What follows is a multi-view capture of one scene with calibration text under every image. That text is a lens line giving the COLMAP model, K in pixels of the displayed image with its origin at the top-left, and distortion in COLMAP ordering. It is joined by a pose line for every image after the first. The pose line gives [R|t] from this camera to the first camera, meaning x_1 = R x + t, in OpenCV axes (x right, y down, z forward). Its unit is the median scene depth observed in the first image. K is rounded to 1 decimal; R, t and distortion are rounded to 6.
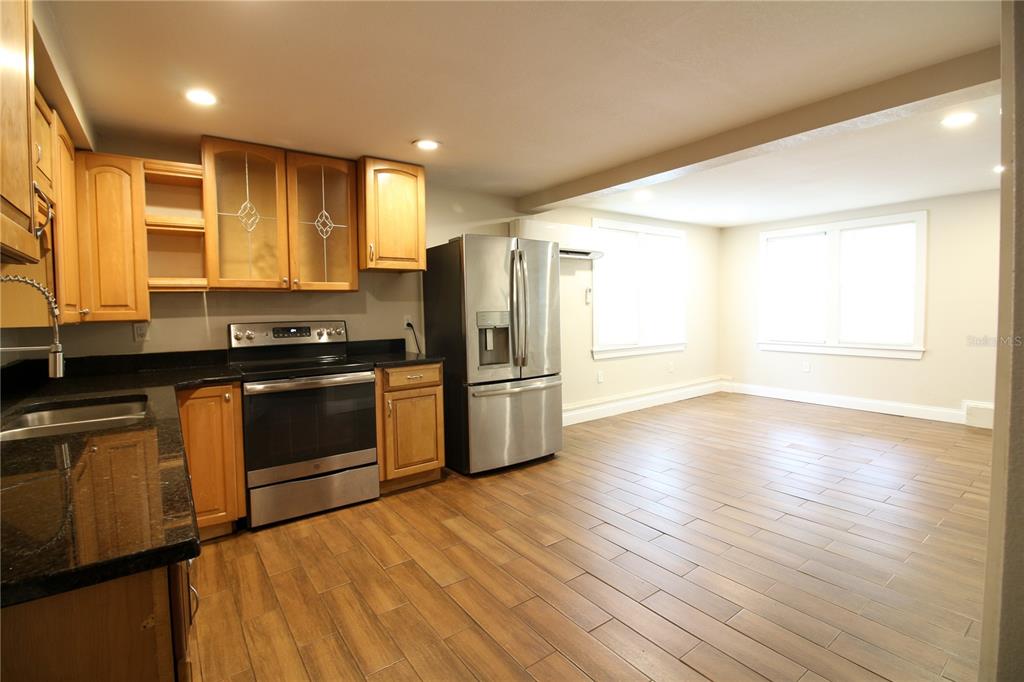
lens RADIAL K [[476.9, 0, 509.7], [0, 476.9, 326.3], [0, 0, 1]] dist [-0.002257, -0.000733]
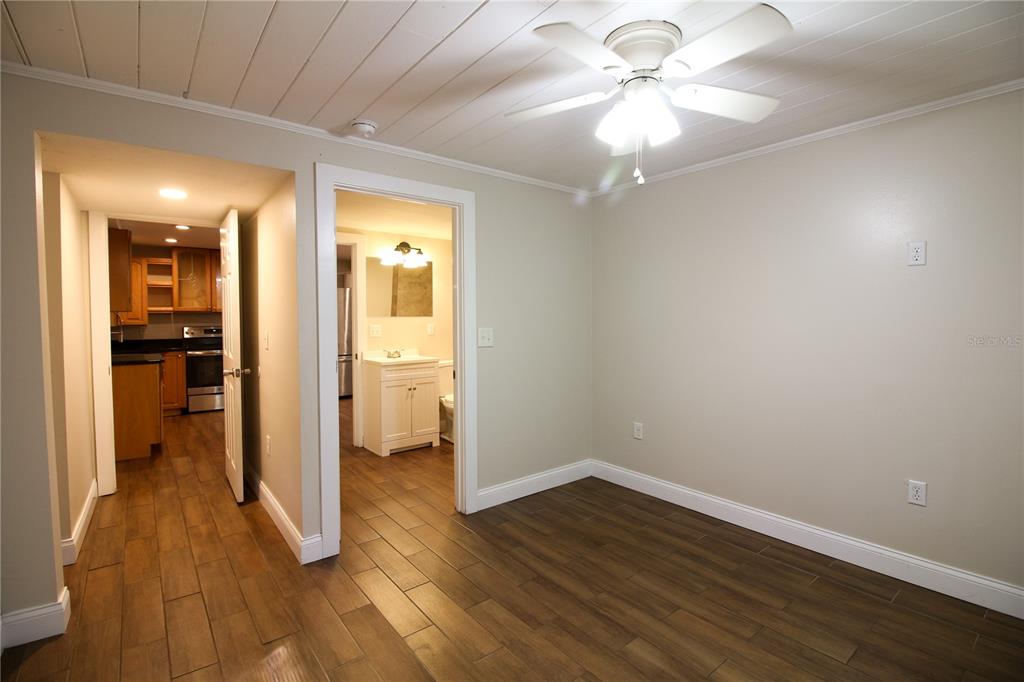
lens RADIAL K [[476.9, 0, 509.7], [0, 476.9, 326.3], [0, 0, 1]] dist [-0.002257, -0.000733]
pose [[0.999233, 0.011703, 0.037375, 0.909105], [-0.010828, 0.999665, -0.023529, 0.029492], [-0.037637, 0.023106, 0.999024, -1.364107]]
